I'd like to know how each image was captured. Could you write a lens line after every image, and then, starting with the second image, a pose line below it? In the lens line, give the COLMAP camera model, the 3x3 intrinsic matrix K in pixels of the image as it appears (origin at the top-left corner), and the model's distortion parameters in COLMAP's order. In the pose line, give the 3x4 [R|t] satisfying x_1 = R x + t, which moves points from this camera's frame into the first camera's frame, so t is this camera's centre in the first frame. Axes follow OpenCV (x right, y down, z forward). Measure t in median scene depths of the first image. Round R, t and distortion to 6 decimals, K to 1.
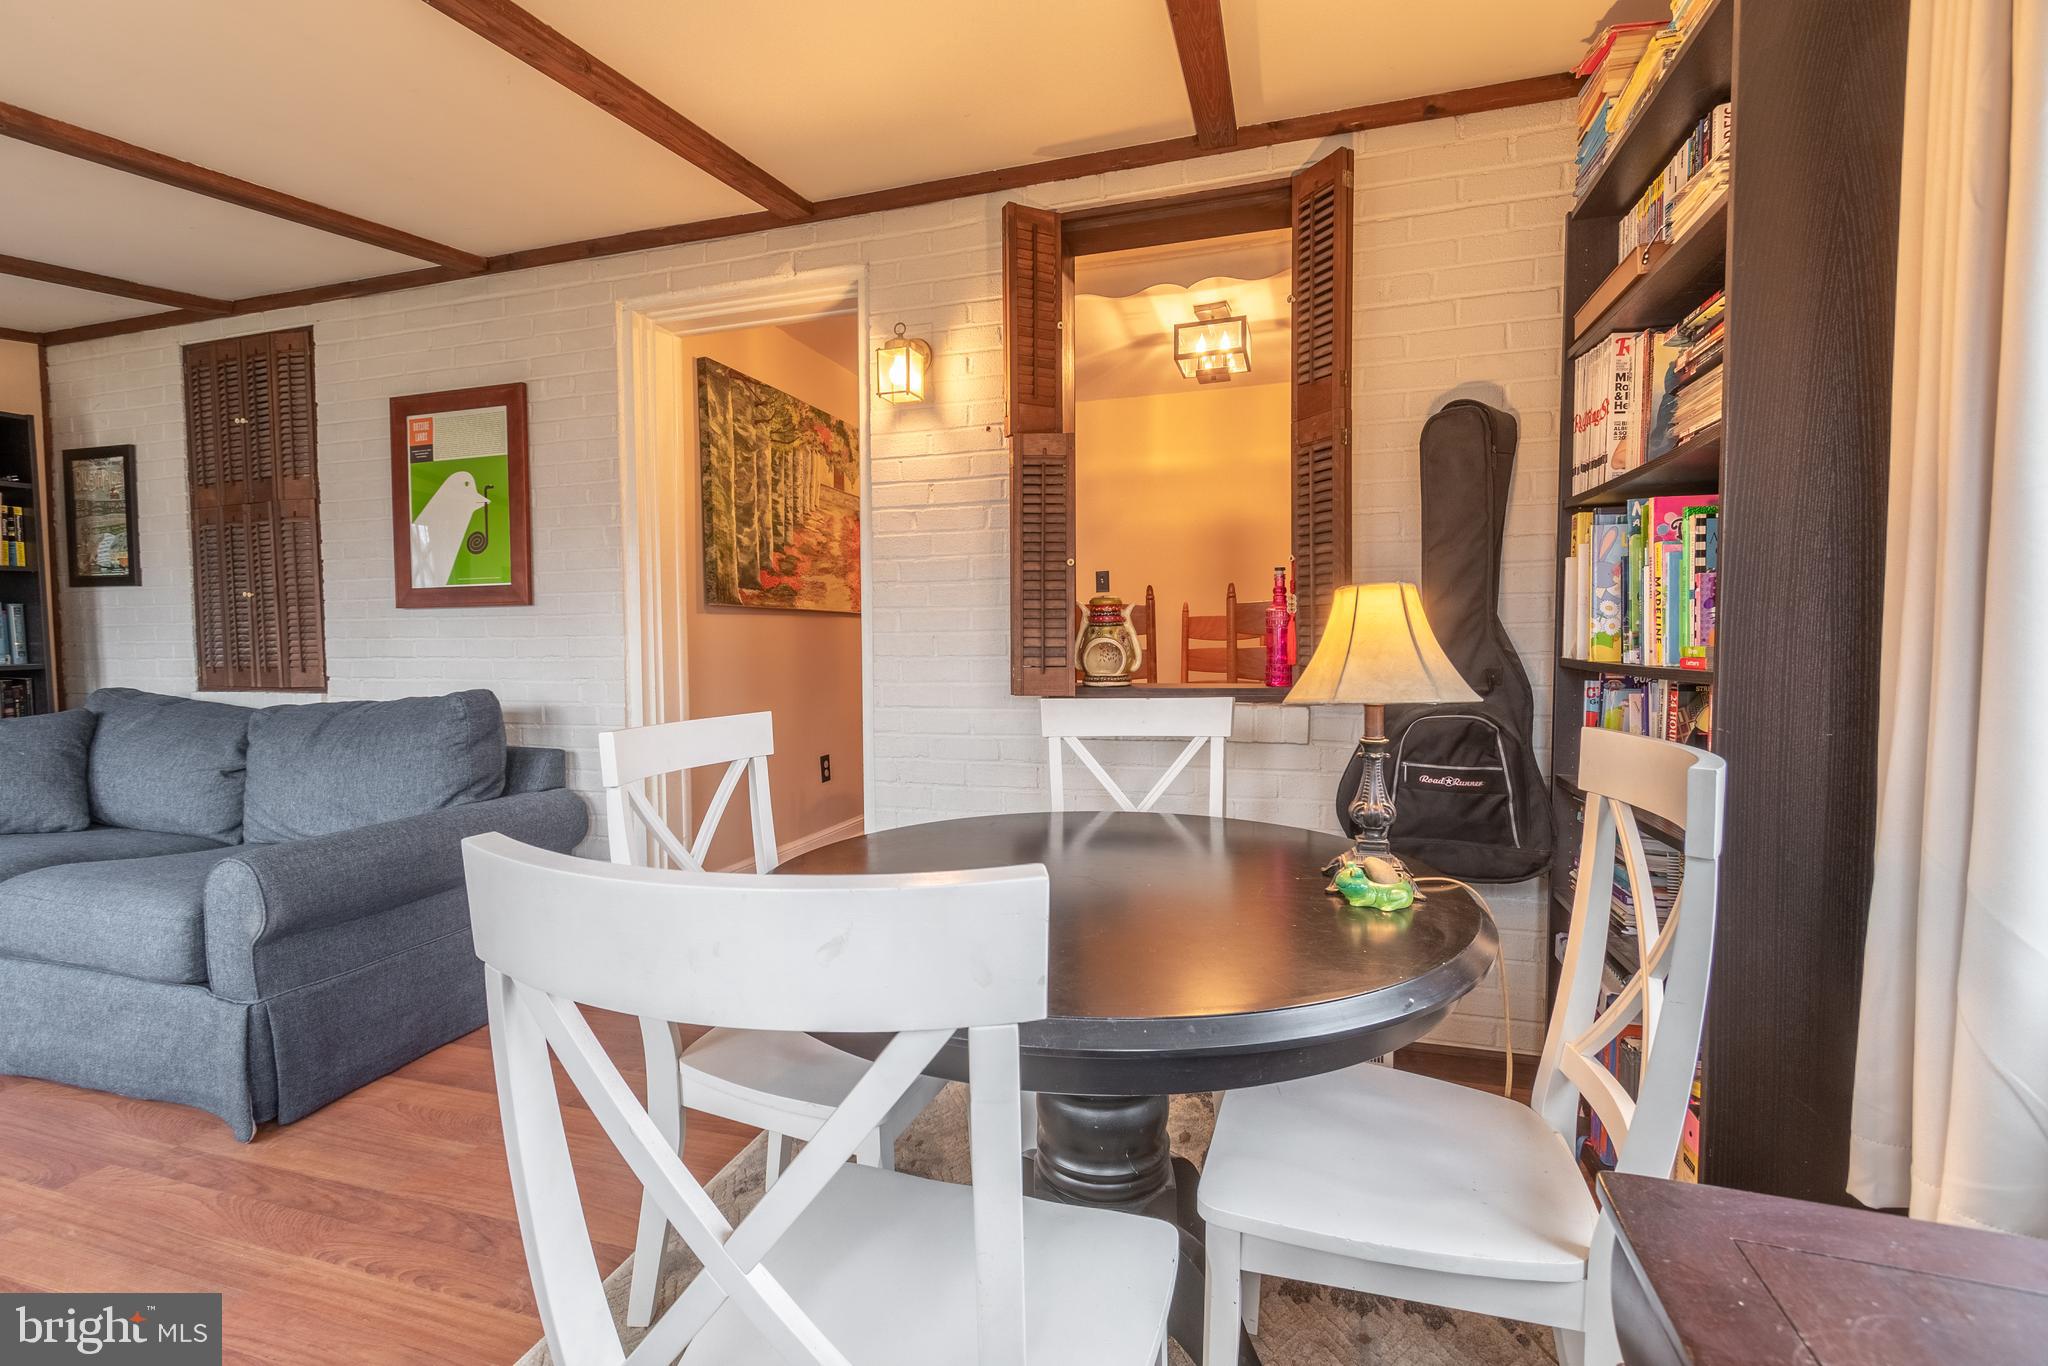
lens RADIAL K [[878.7, 0, 1025.6], [0, 878.7, 703.7], [0, 0, 1]] dist [0.002719, 0.000312]
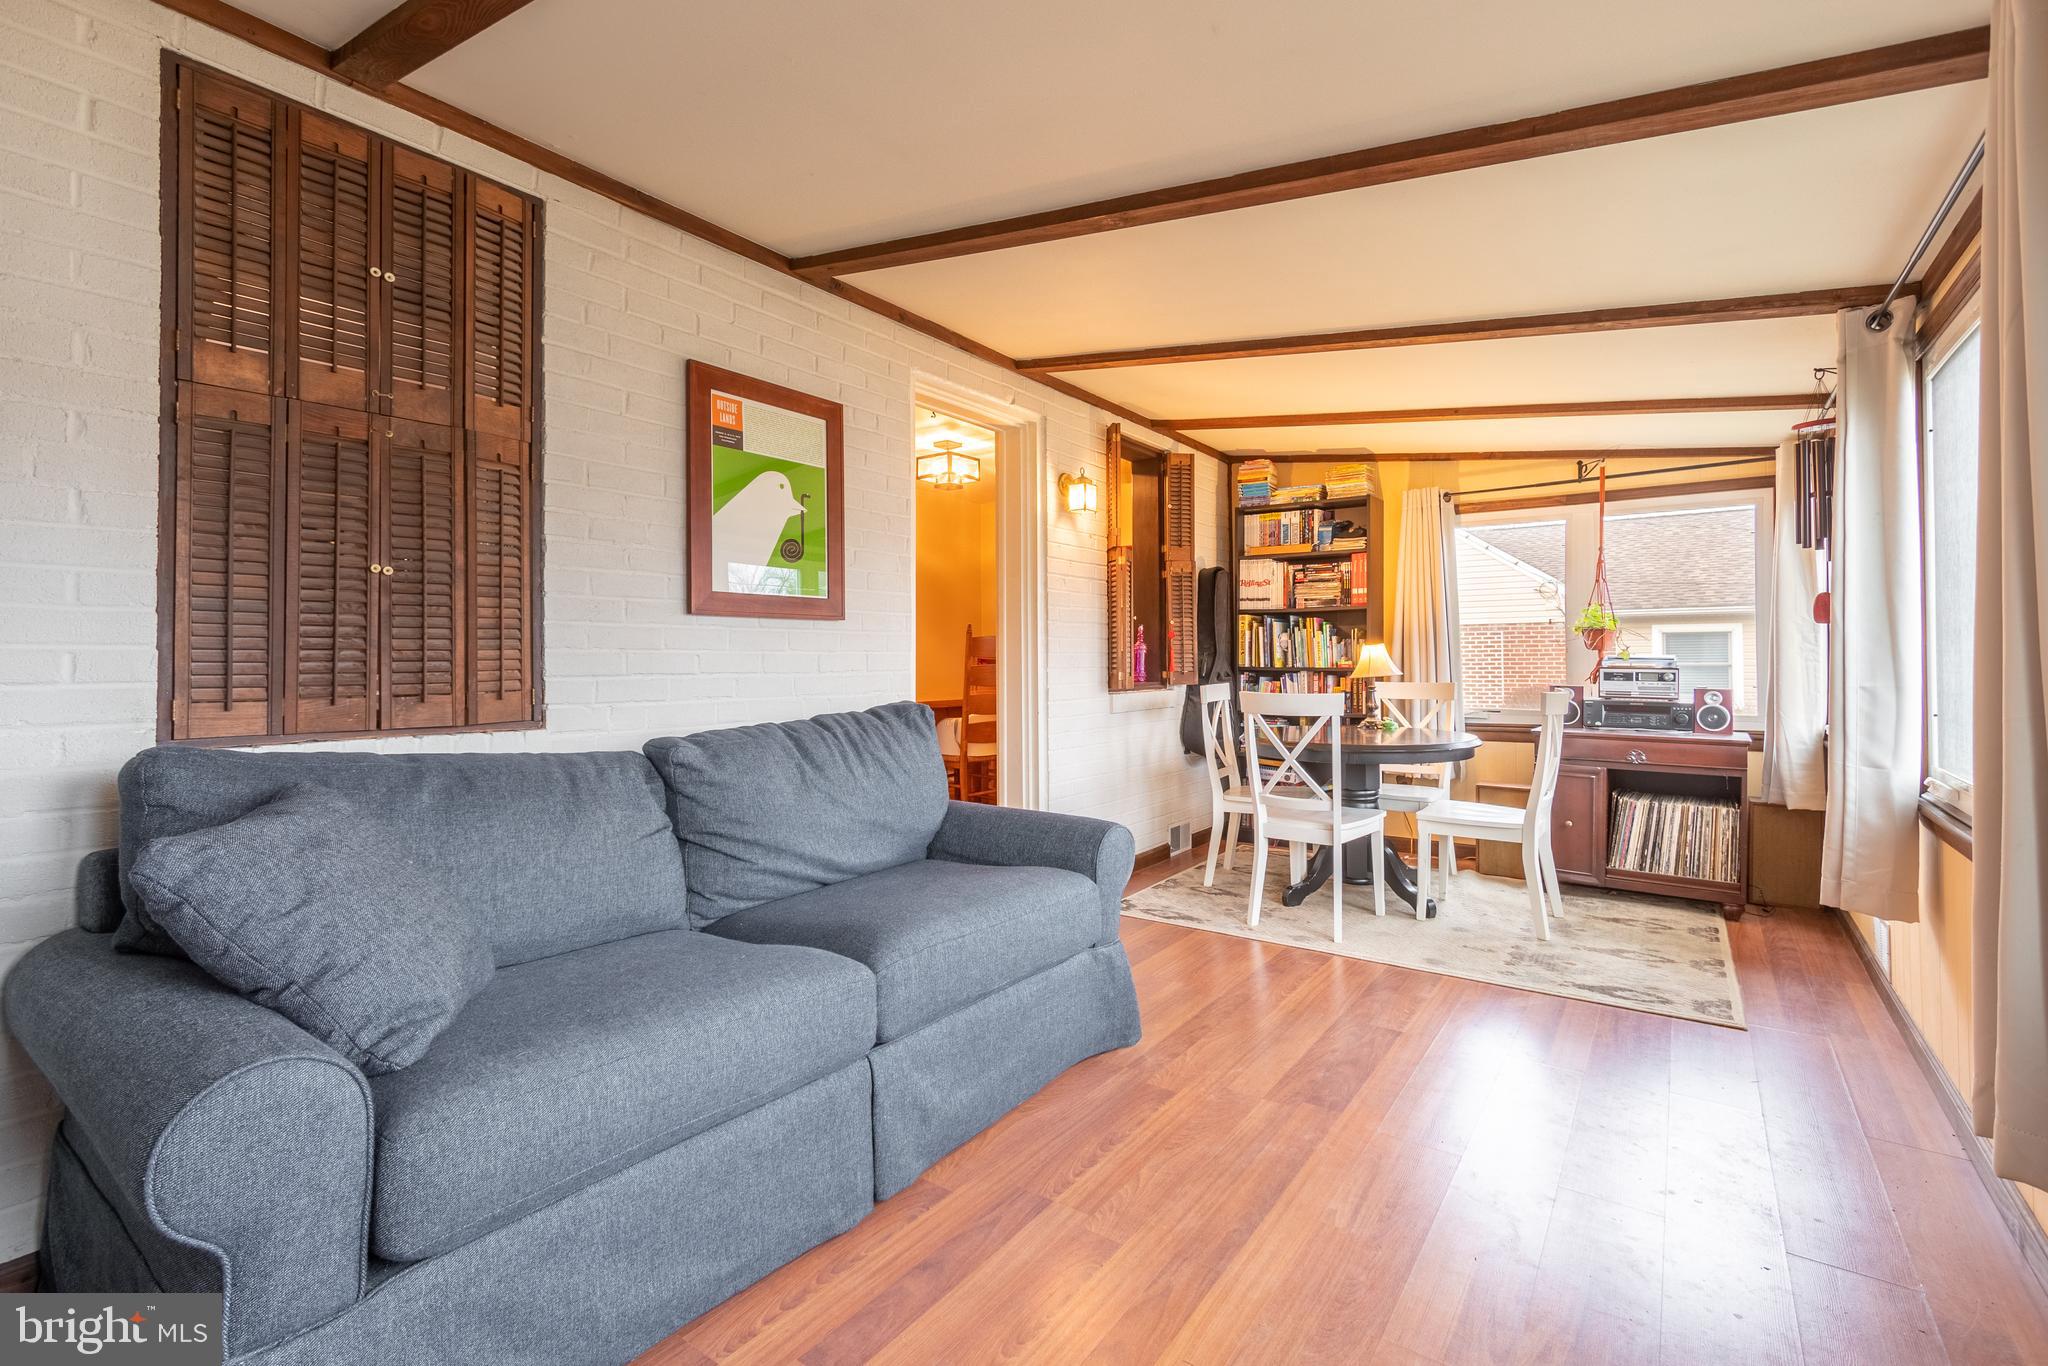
lens RADIAL K [[925.5, 0, 1018.8], [0, 925.5, 666.3], [0, 0, 1]] dist [0.000559, -0.000643]
pose [[0.321477, -0.002115, 0.946915, -1.475926], [0.069426, 0.997359, -0.021343, -0.020967], [-0.944369, 0.072602, 0.320774, 0.460566]]
